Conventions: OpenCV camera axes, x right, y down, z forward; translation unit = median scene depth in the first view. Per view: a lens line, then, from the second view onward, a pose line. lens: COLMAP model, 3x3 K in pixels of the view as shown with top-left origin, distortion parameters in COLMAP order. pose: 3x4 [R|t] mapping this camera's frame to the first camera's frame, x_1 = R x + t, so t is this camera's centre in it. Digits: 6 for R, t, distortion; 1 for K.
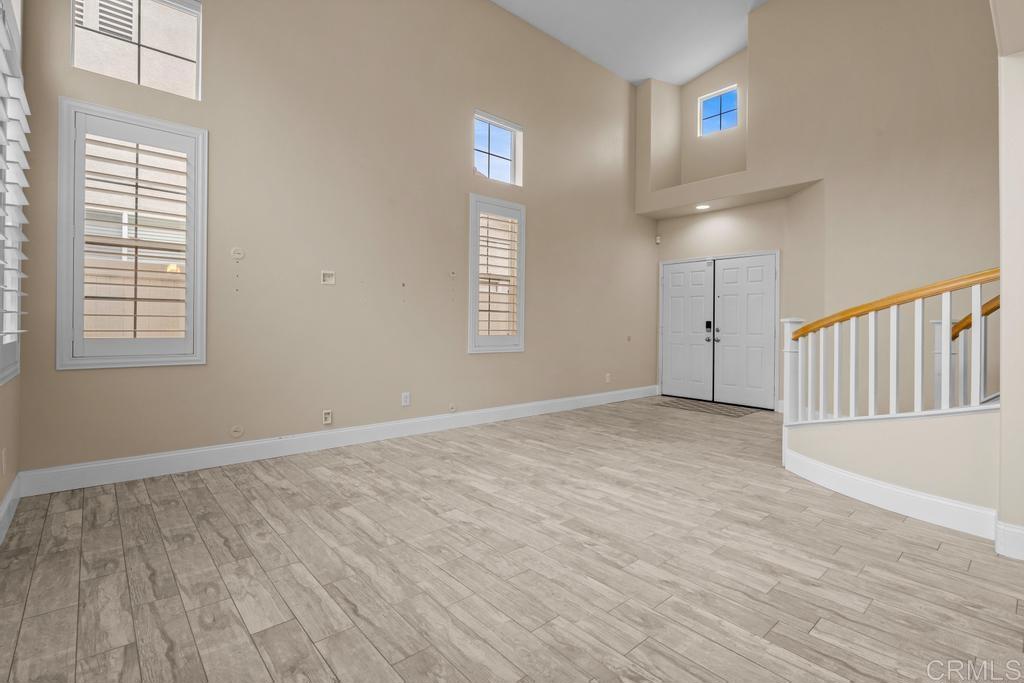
lens RADIAL K [[470.8, 0, 509.8], [0, 470.8, 324.4], [0, 0, 1]] dist [-0.005422, 0.001476]
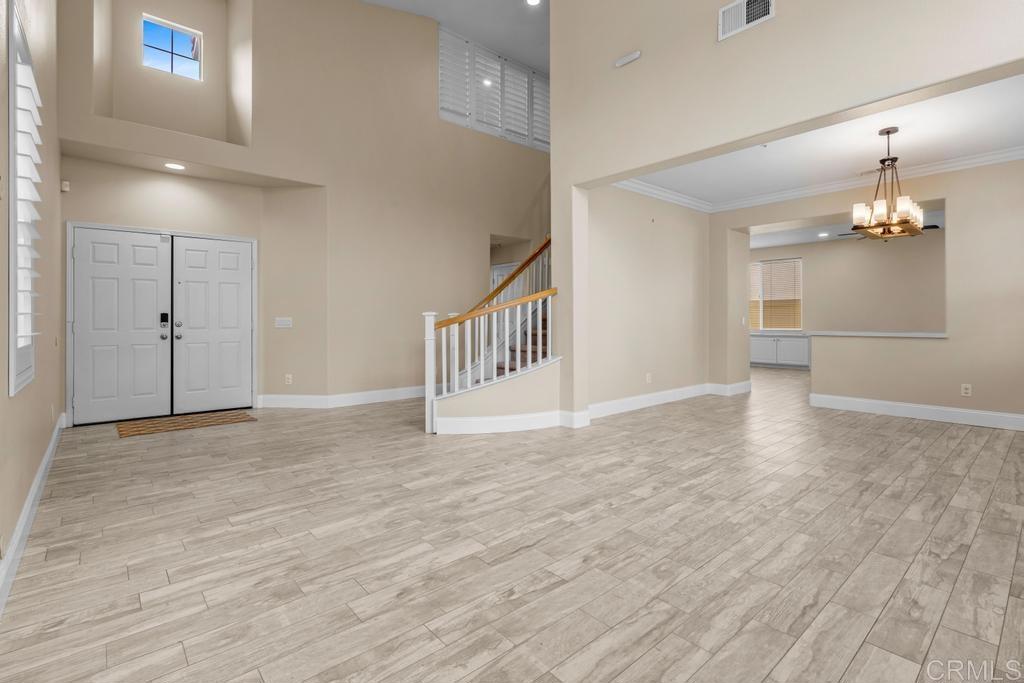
lens RADIAL K [[470.8, 0, 509.8], [0, 470.8, 324.4], [0, 0, 1]] dist [-0.005422, 0.001476]
pose [[0.020155, -0.021138, 0.999573, -0.810776], [0.000930, 0.999776, 0.021123, -0.010354], [-0.999796, 0.000503, 0.020170, 0.986613]]
